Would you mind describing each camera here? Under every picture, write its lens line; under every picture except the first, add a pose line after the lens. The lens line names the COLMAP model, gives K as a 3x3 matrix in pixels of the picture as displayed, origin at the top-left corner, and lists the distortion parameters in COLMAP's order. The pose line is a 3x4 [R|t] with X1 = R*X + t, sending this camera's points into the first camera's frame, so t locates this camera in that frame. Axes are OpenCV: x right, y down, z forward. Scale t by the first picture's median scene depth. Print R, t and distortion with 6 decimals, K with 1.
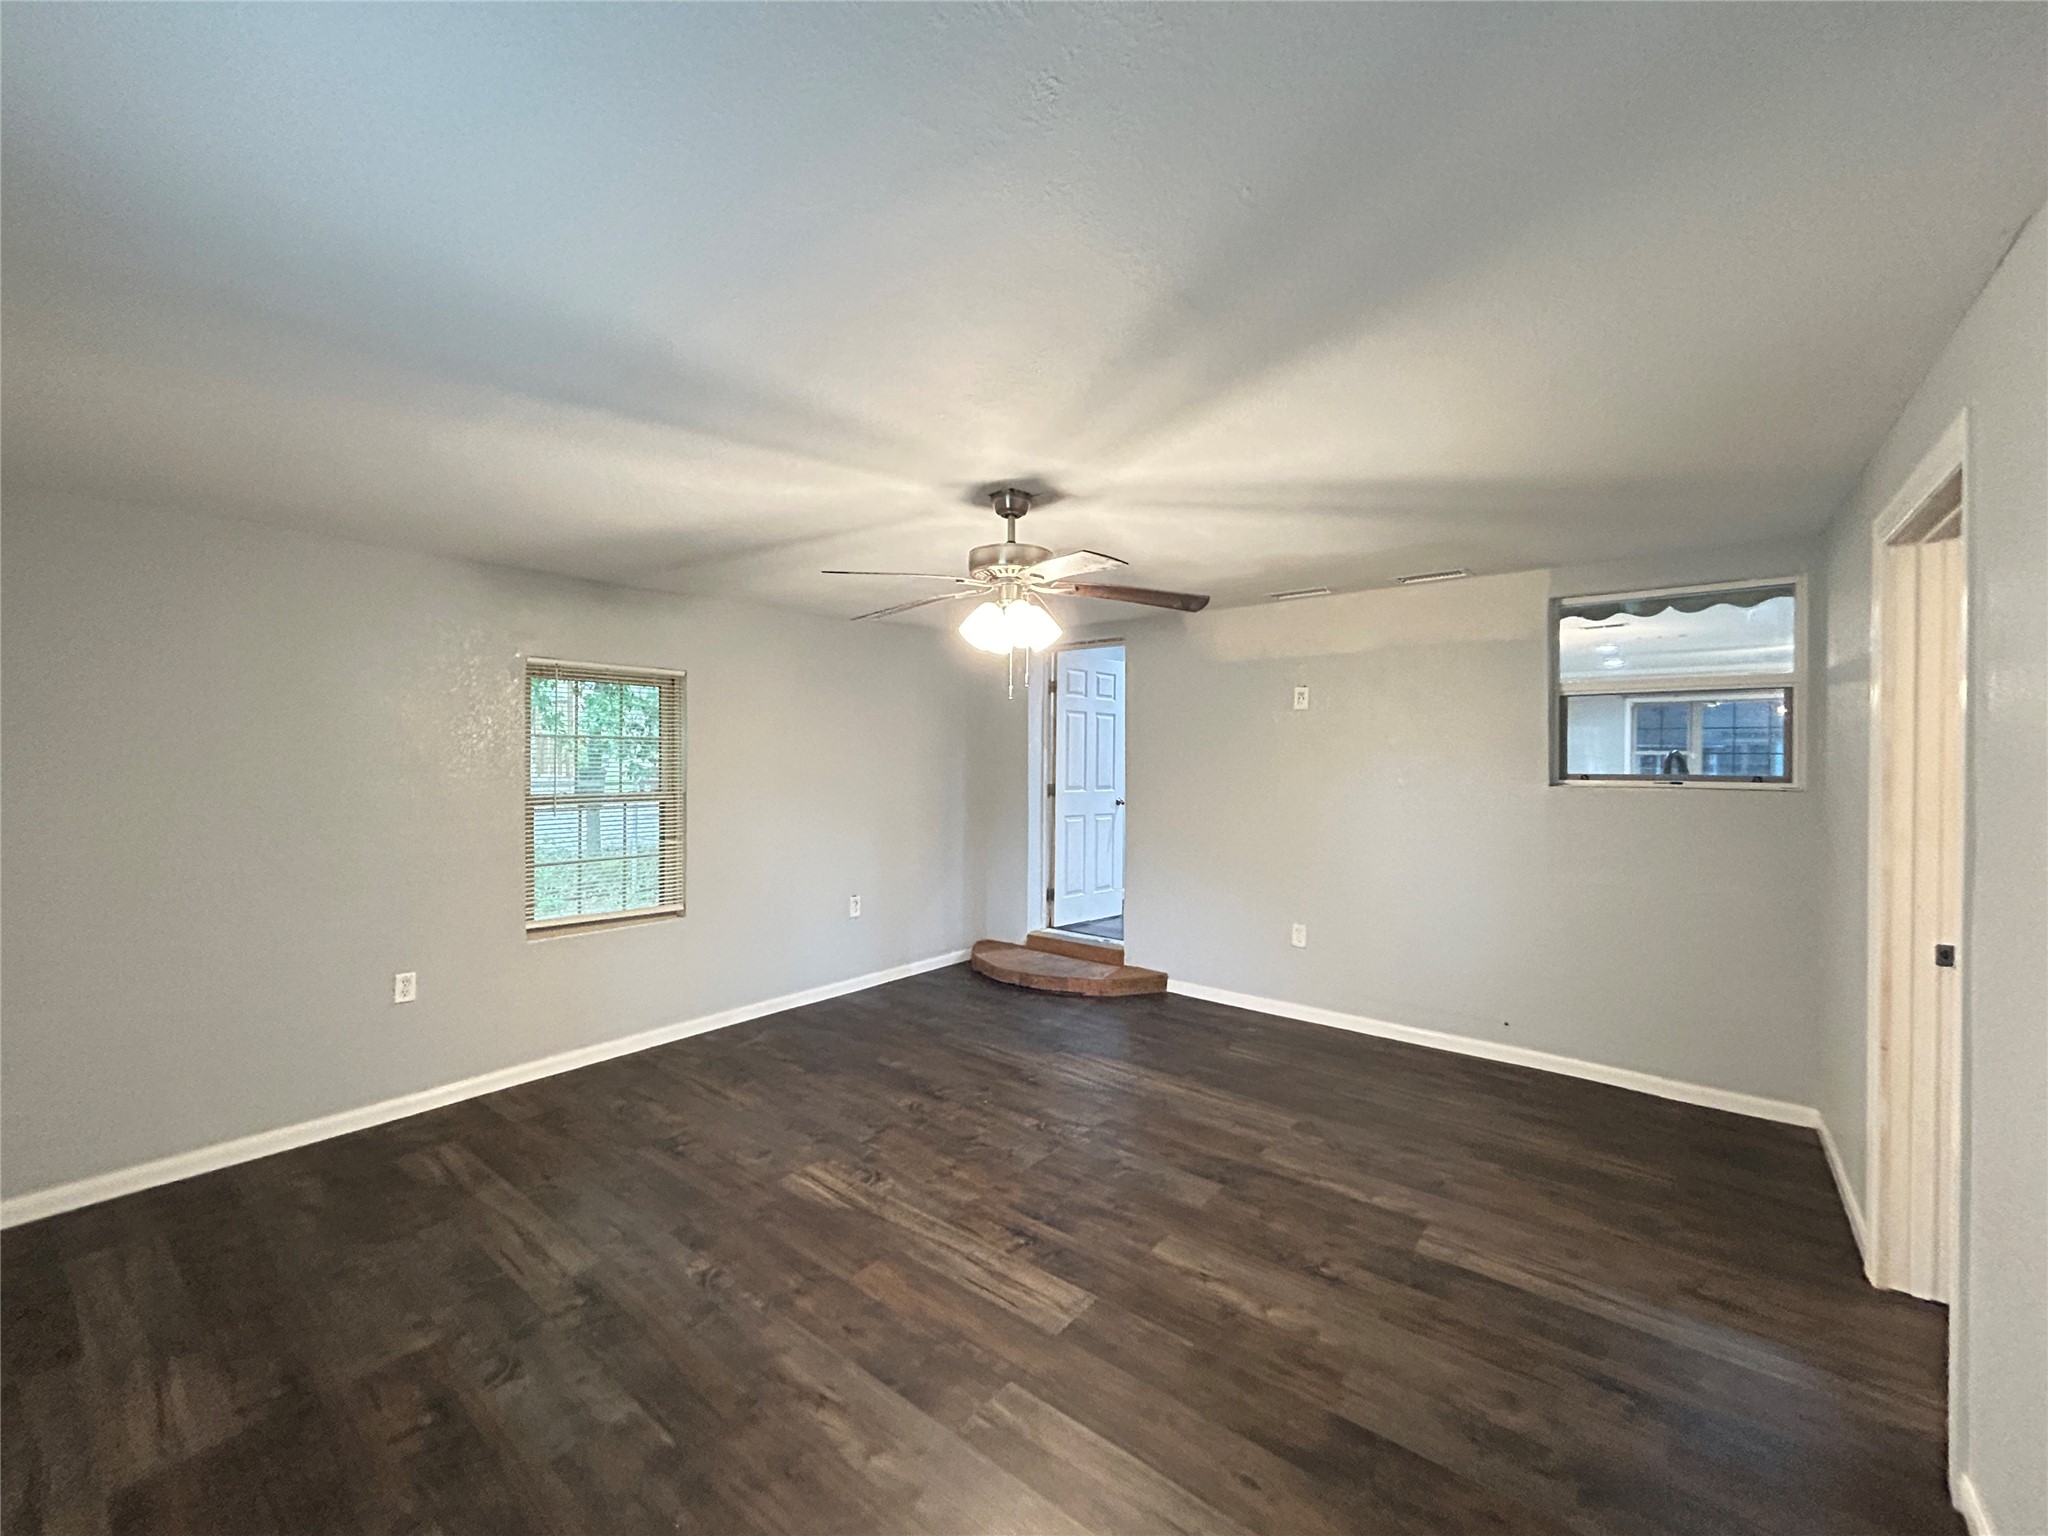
lens RADIAL K [[830.7, 0, 1022.0], [0, 830.7, 758.1], [0, 0, 1]] dist [-0.000821, 0.000025]
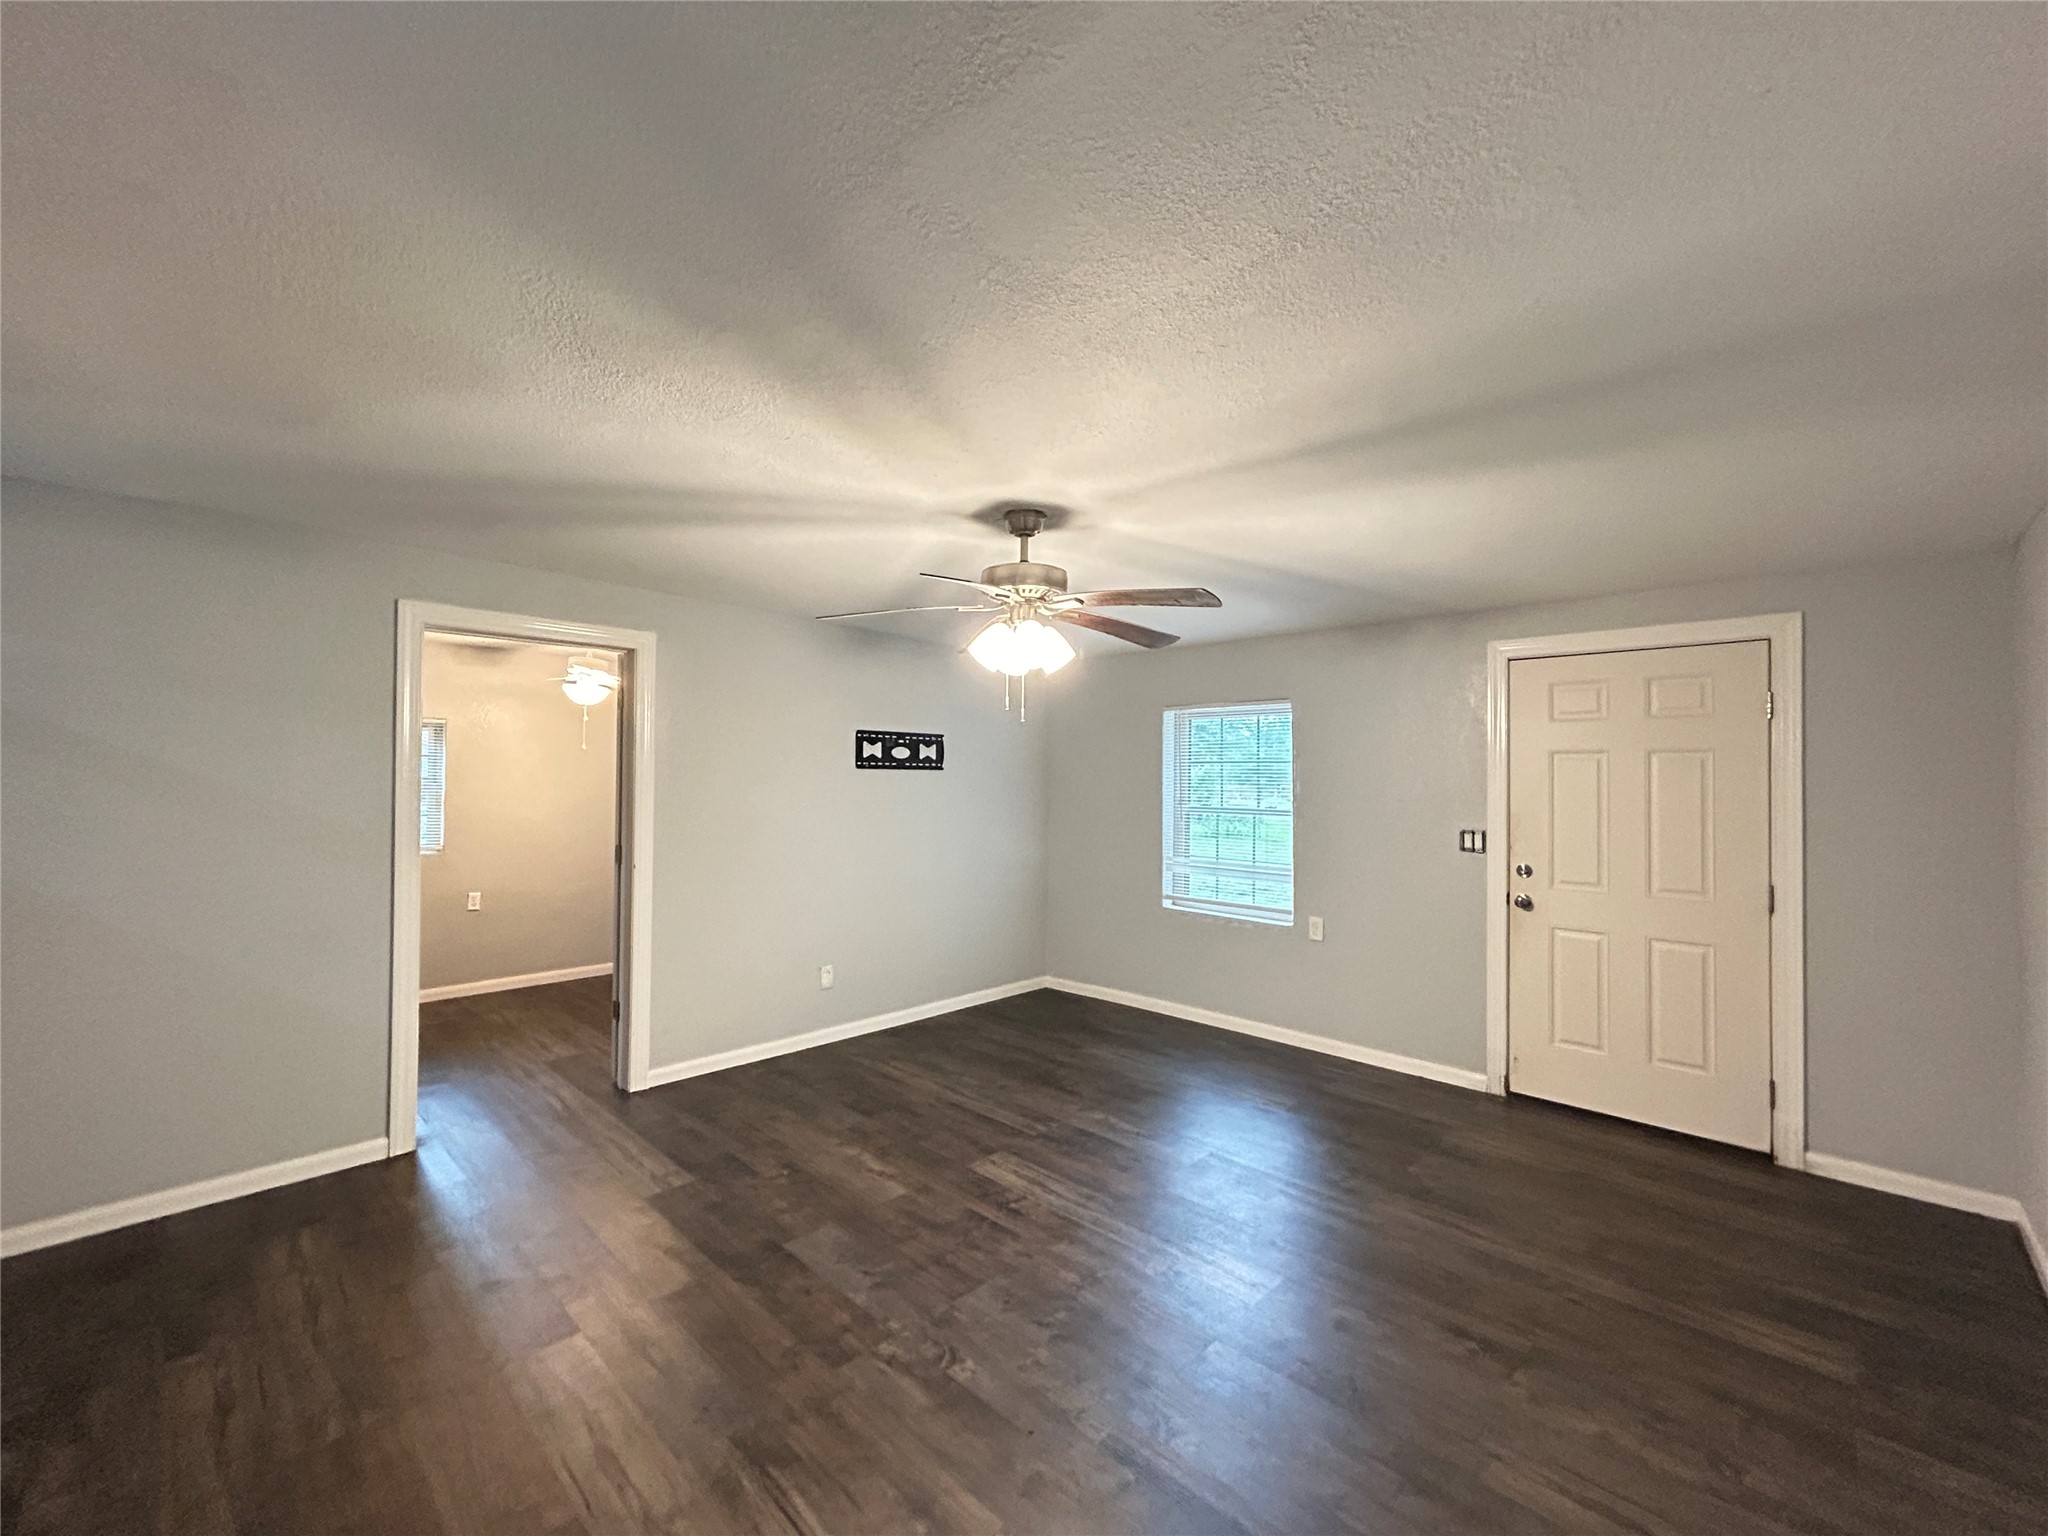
lens RADIAL K [[830.7, 0, 1023.1], [0, 830.7, 775.1], [0, 0, 1]] dist [-0.000821, 0.000025]
pose [[-0.995063, -0.012920, 0.098399, -0.114206], [-0.014217, 0.999821, -0.012491, 0.003120], [-0.098220, -0.013829, -0.995069, 2.062044]]
